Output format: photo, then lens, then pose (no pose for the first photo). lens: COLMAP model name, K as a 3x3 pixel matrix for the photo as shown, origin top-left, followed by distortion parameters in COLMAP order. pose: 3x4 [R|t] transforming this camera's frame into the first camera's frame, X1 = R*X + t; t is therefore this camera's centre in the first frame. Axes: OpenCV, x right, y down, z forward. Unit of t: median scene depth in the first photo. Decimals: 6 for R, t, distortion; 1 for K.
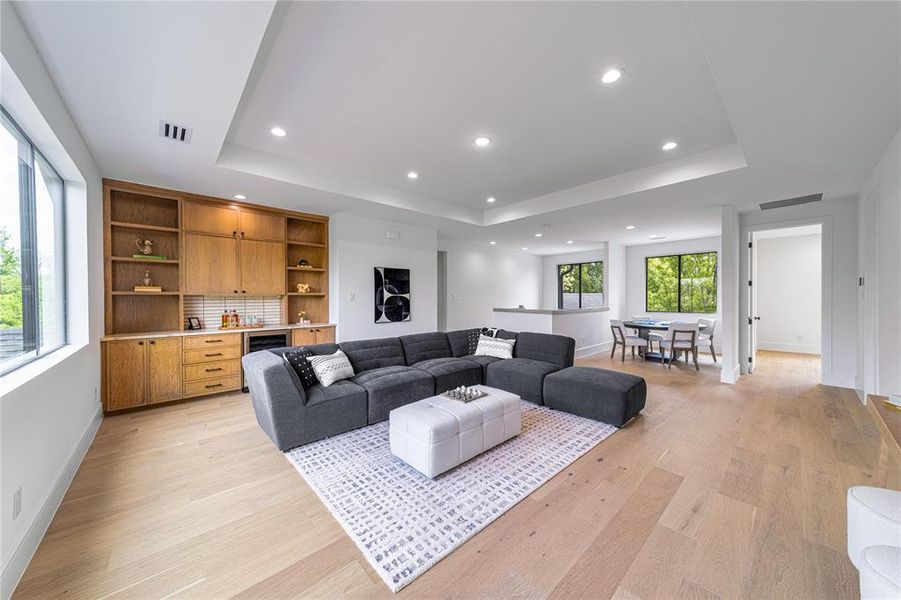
lens RADIAL K [[312.1, 0, 451.5], [0, 312.1, 299.8], [0, 0, 1]] dist [0.007992, -0.000054]
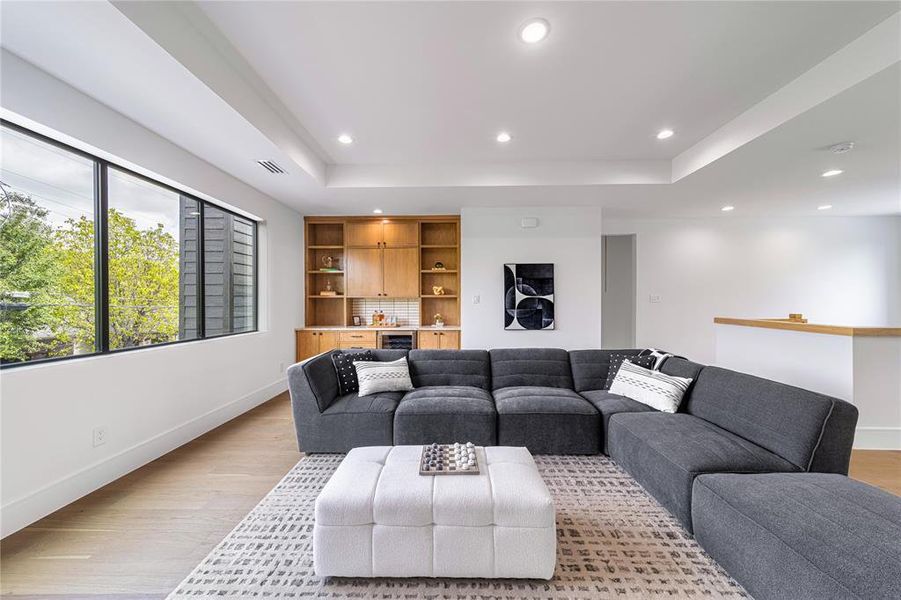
lens RADIAL K [[312.1, 0, 451.5], [0, 312.1, 299.8], [0, 0, 1]] dist [0.007992, -0.000054]
pose [[0.724752, -0.000419, -0.689010, 0.268115], [-0.004899, 0.999971, -0.005761, -0.001690], [0.688993, 0.007550, 0.724729, 0.323846]]
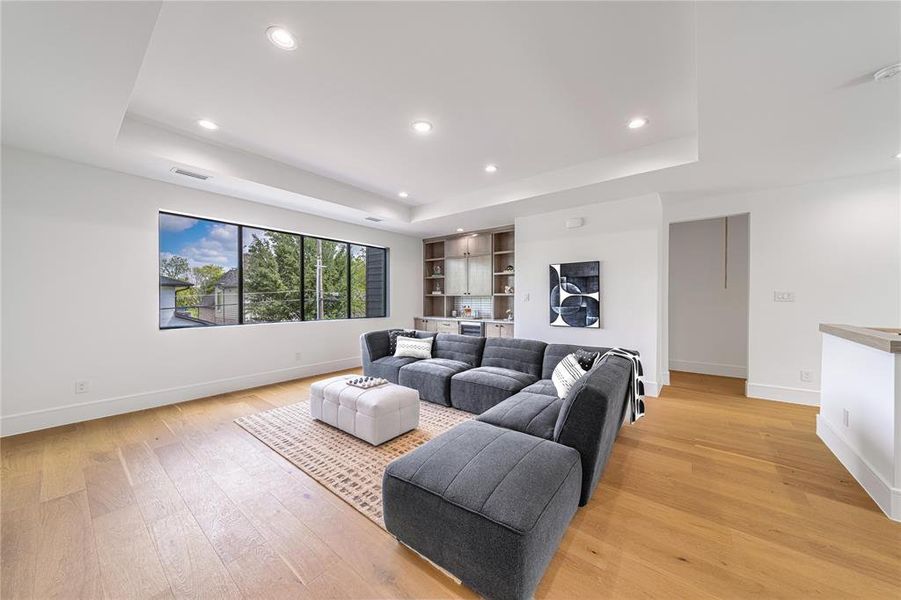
lens RADIAL K [[312.1, 0, 451.5], [0, 312.1, 299.8], [0, 0, 1]] dist [0.007992, -0.000054]
pose [[0.157317, 0.008080, -0.987515, 0.698625], [-0.009075, 0.999936, 0.006736, -0.005184], [0.987506, 0.007903, 0.157381, 0.647150]]
